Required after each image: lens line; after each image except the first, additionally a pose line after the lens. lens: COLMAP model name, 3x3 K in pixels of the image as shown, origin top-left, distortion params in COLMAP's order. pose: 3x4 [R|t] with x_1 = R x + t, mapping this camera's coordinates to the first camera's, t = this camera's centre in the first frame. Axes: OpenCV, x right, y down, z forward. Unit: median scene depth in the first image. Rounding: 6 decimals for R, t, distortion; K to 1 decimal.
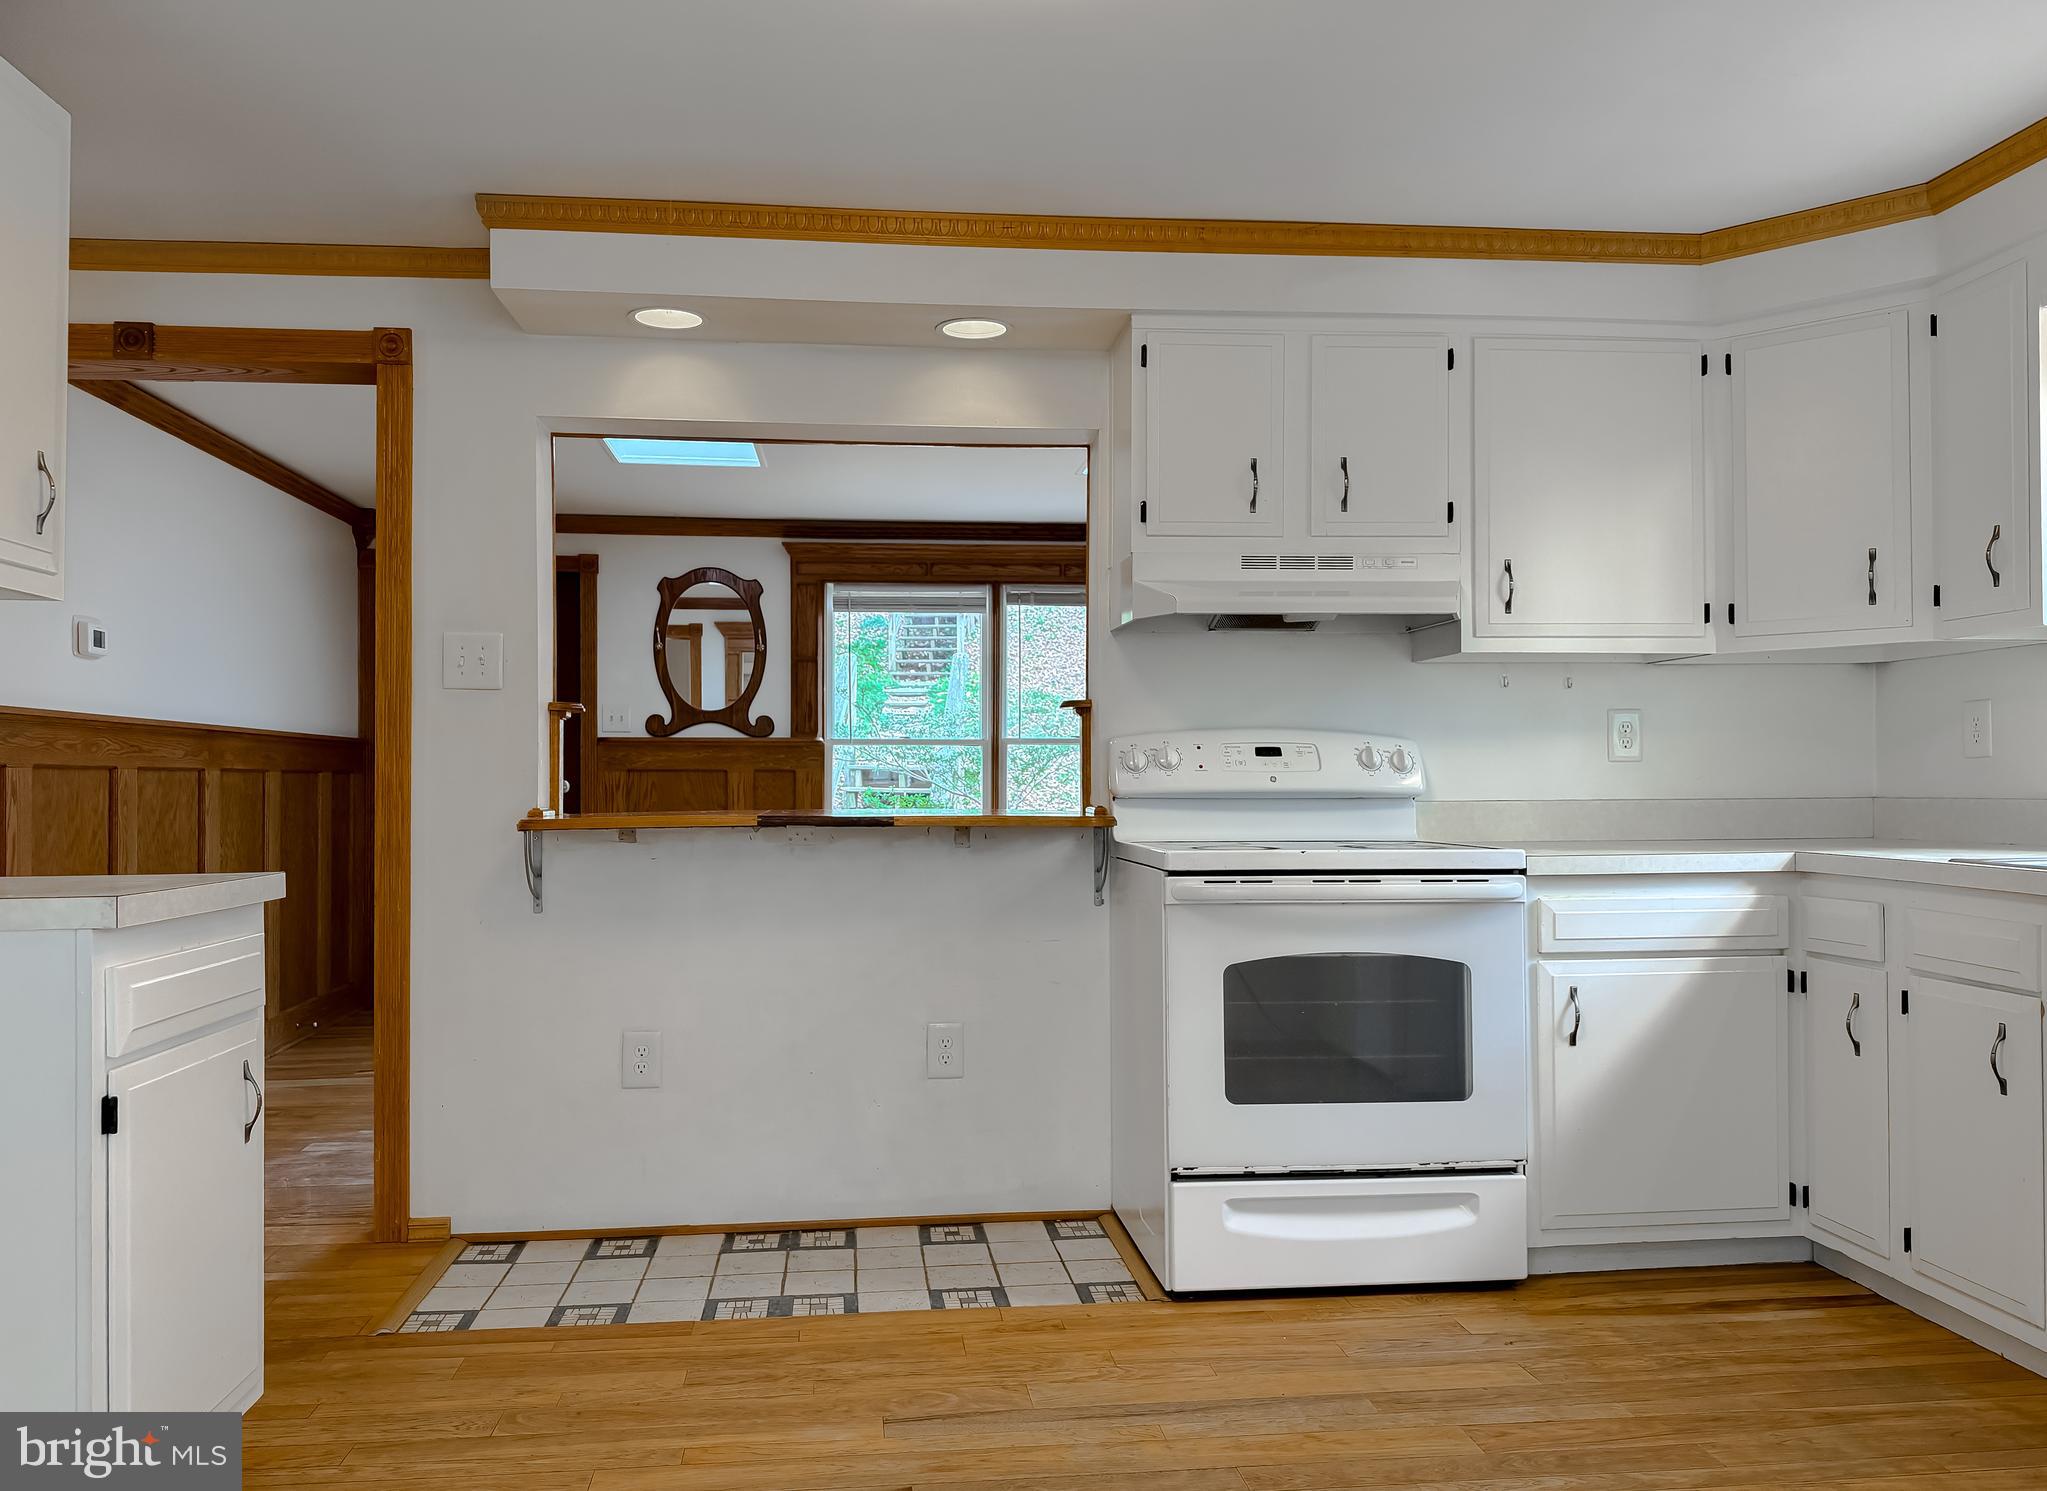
lens RADIAL K [[1518.9, 0, 1027.5], [0, 1518.9, 759.4], [0, 0, 1]] dist [0.010425, 0.000516]
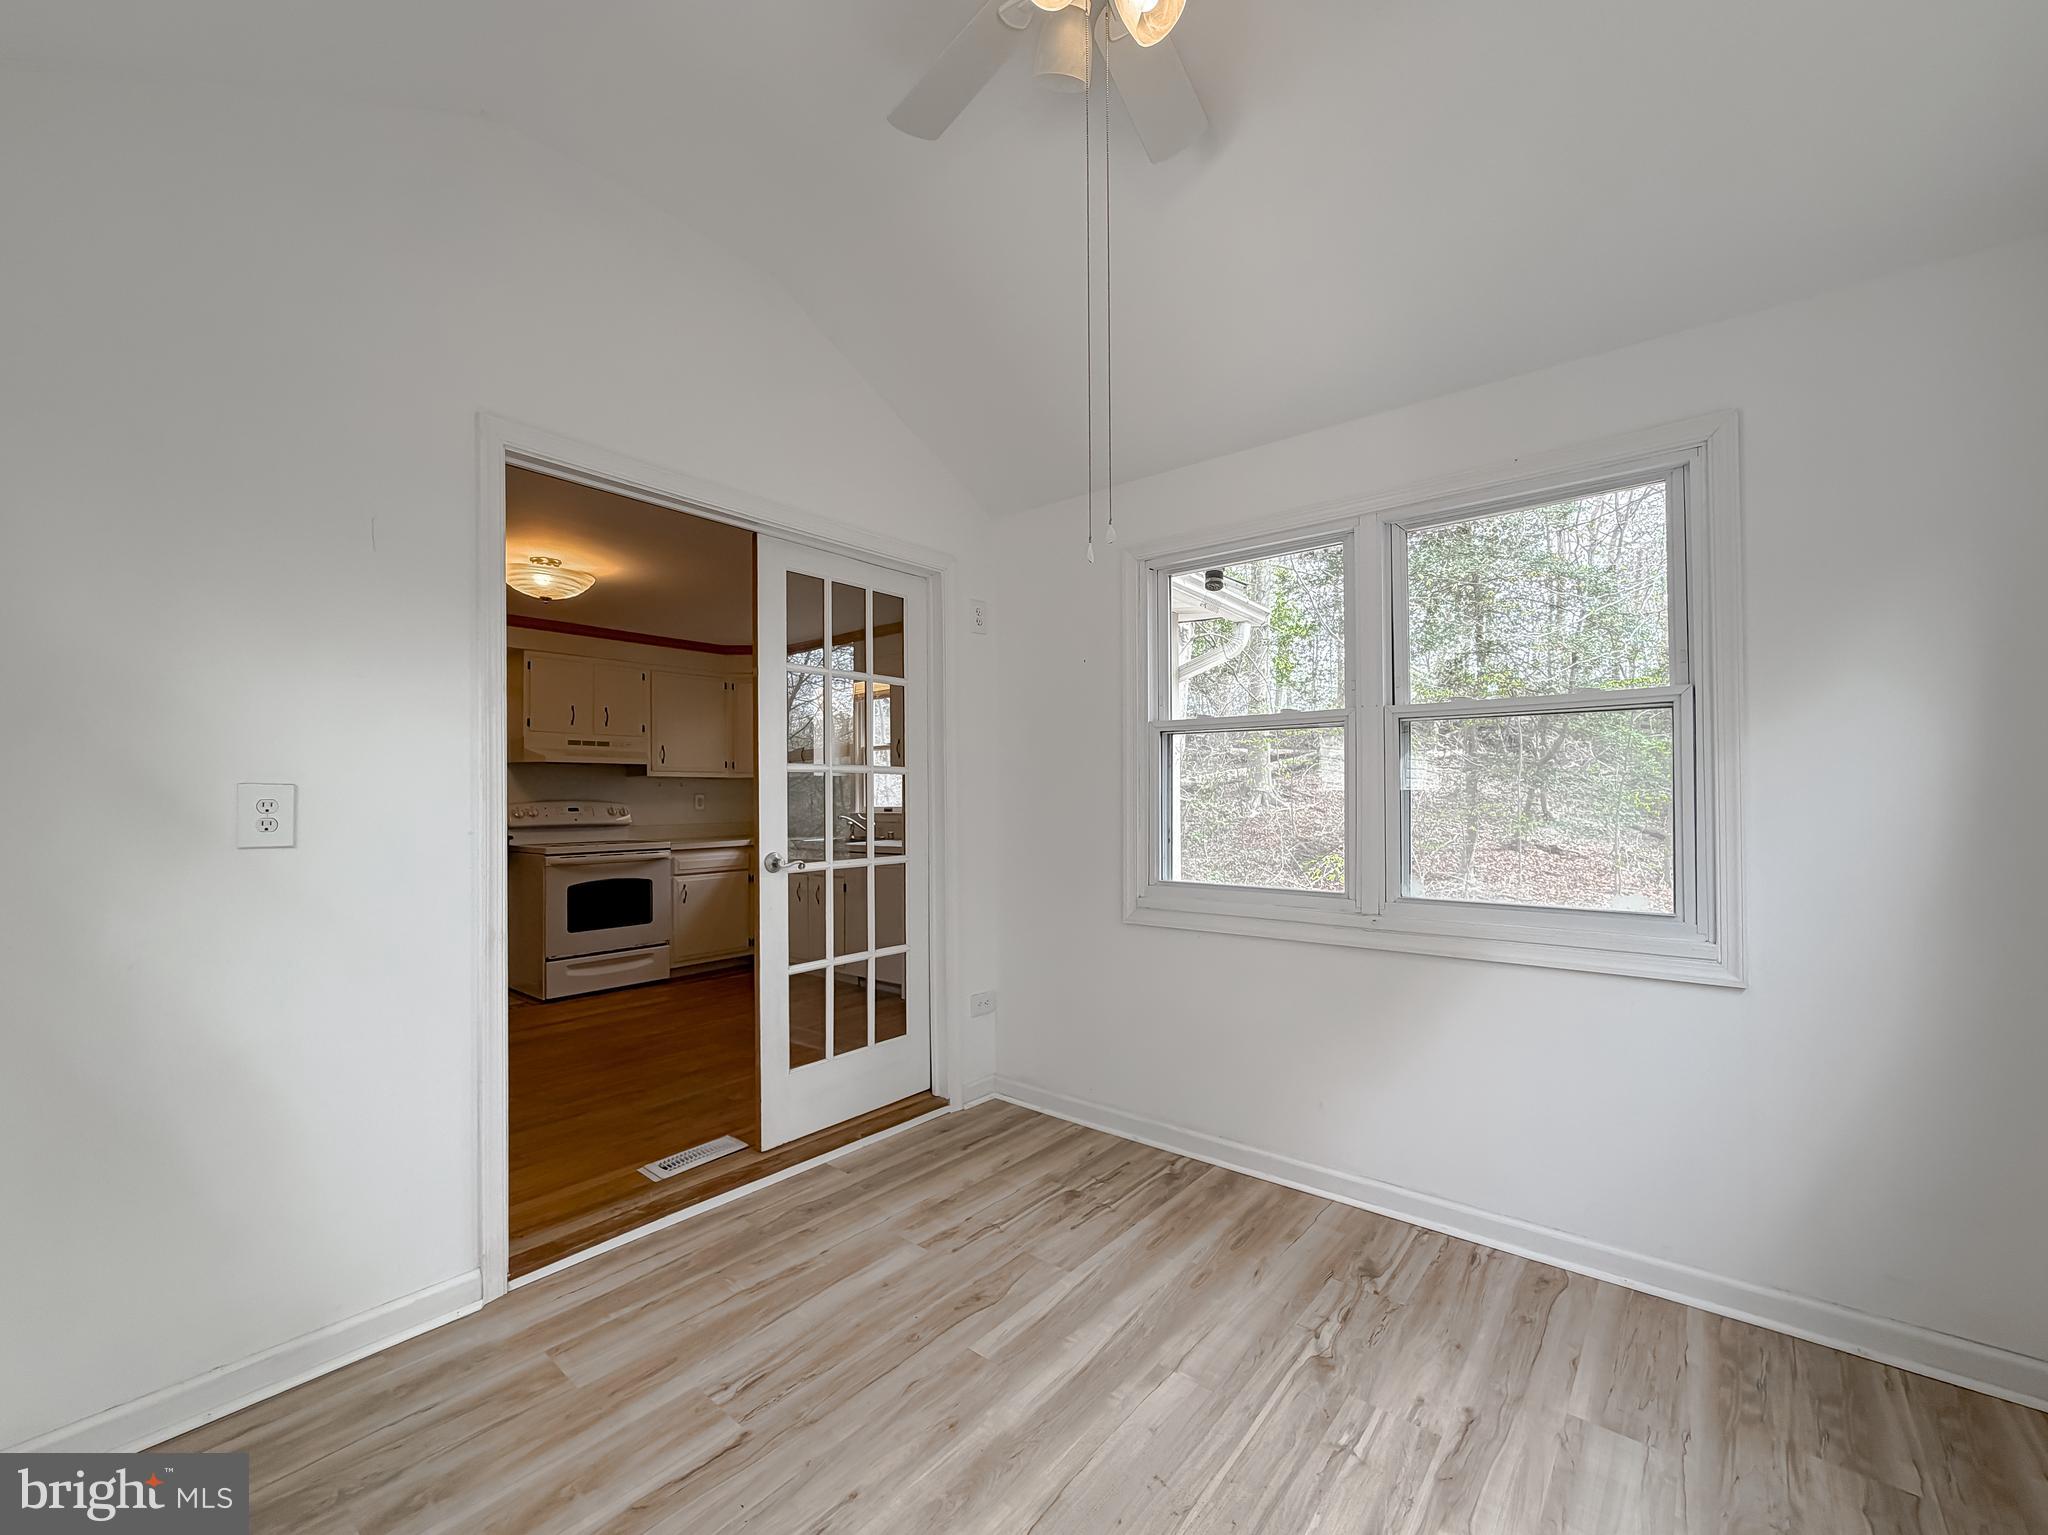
lens RADIAL K [[838.0, 0, 1022.3], [0, 838.0, 778.7], [0, 0, 1]] dist [0.000294, -0.000004]
pose [[0.709372, 0.015213, 0.704670, -0.375010], [-0.010907, 0.999884, -0.010608, -0.059540], [-0.704750, -0.000161, 0.709456, -0.732460]]
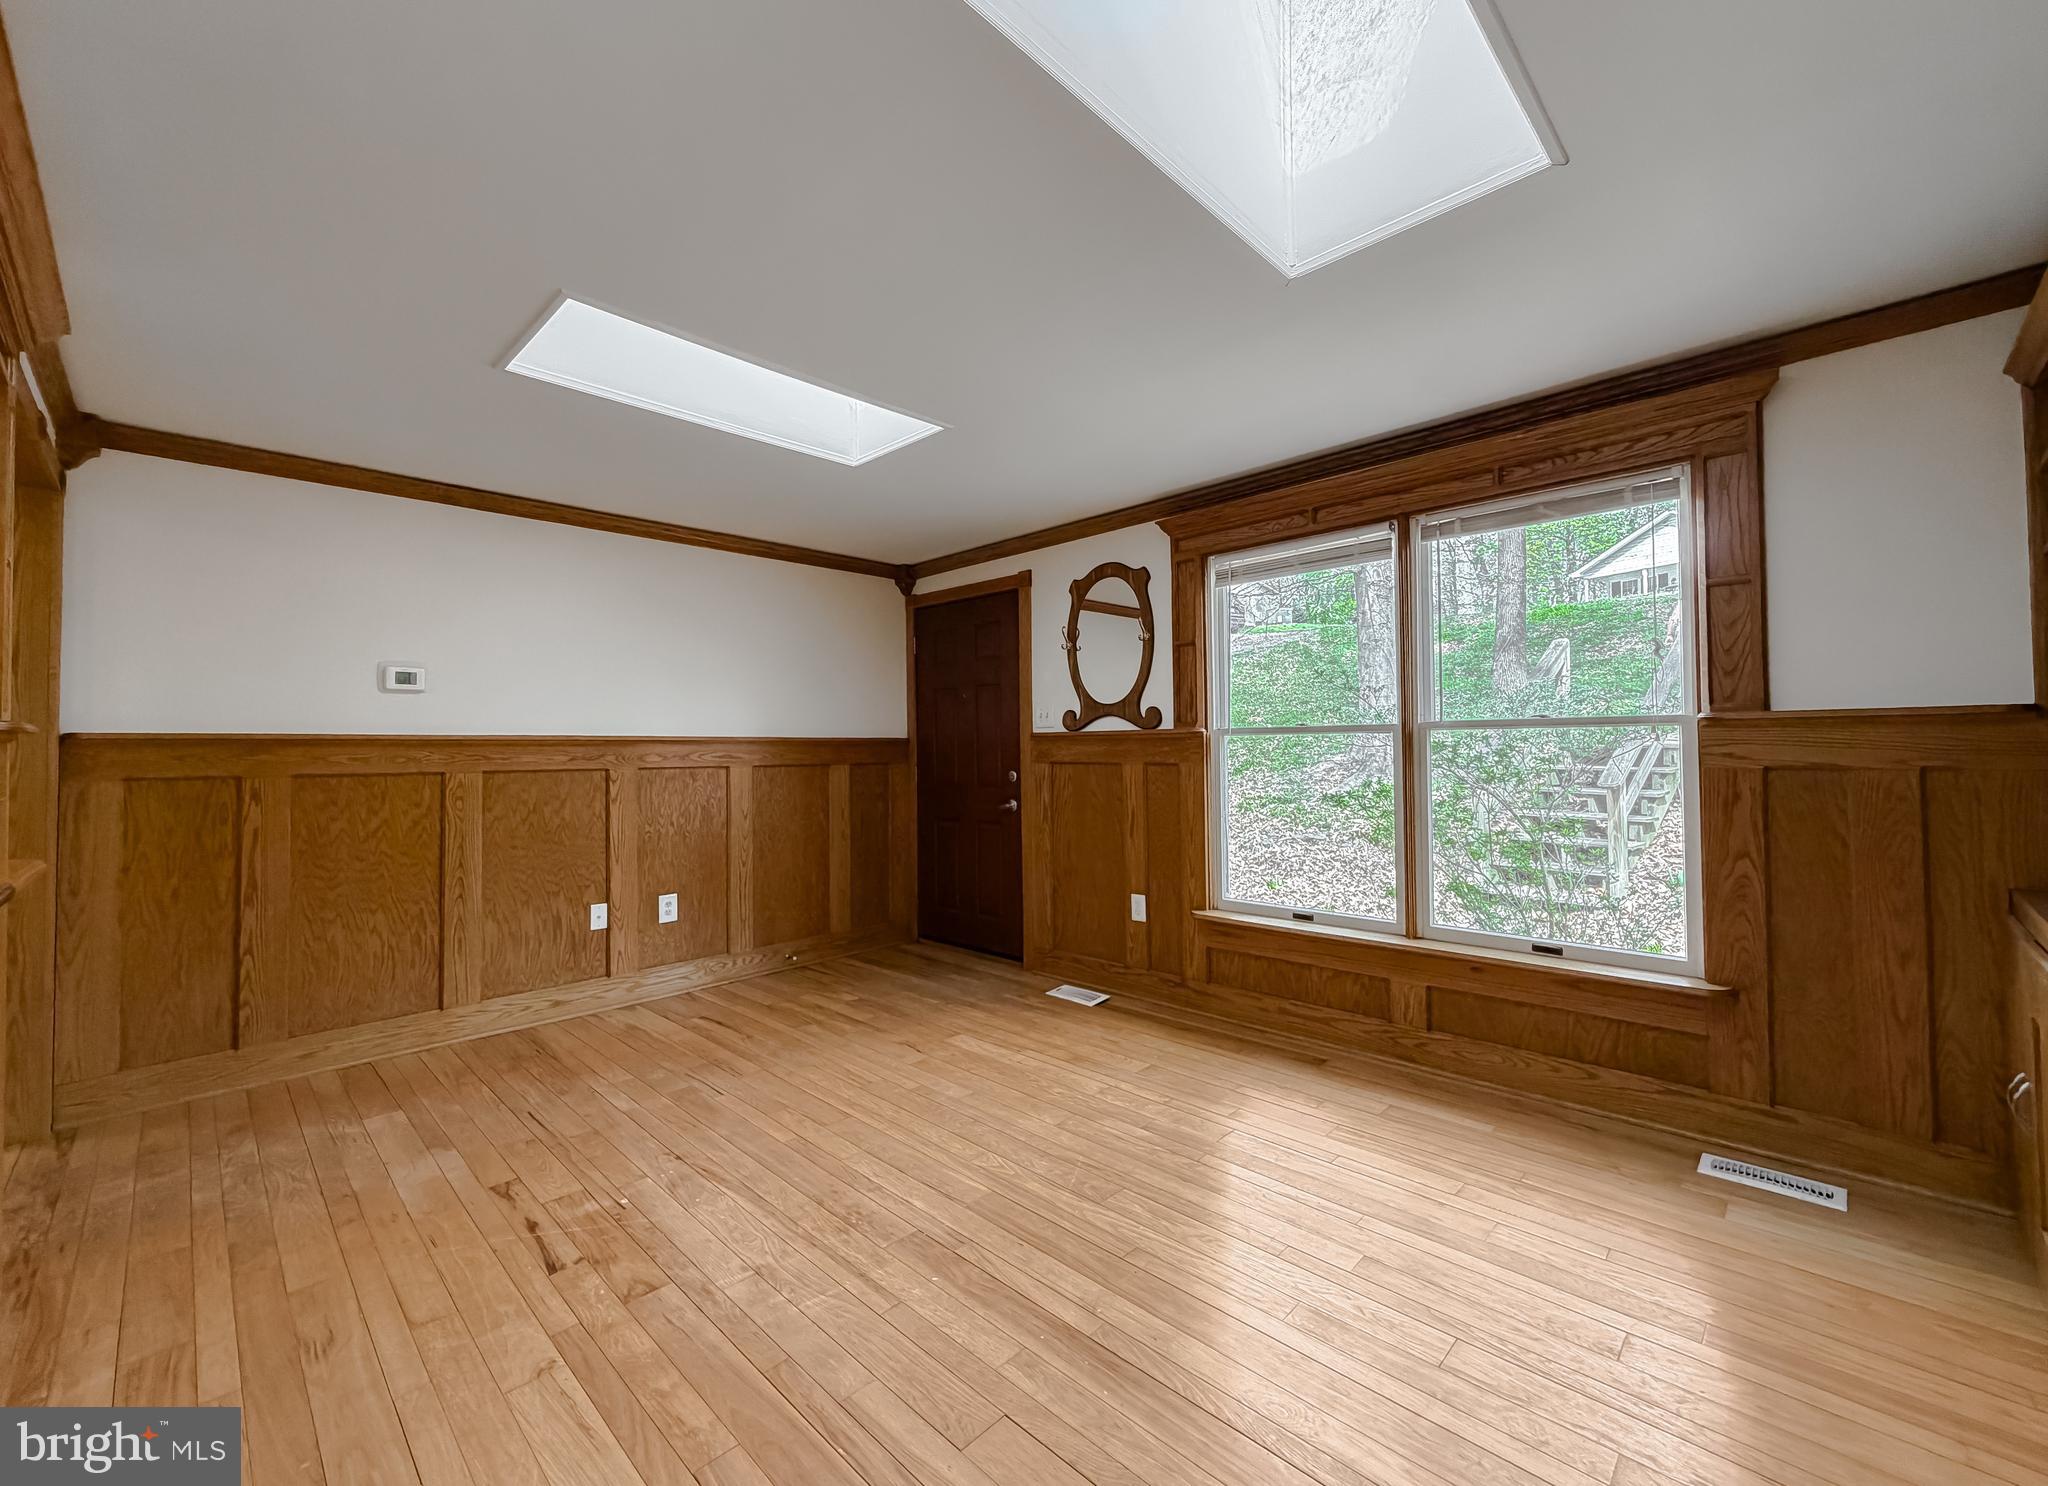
lens RADIAL K [[835.5, 0, 1008.7], [0, 835.5, 737.9], [0, 0, 1]] dist [0.000648, 0.000210]
pose [[0.624297, -0.015599, -0.781031, 0.182685], [0.018822, 0.999811, -0.004924, -0.007975], [0.780960, -0.011627, 0.624472, 0.597245]]
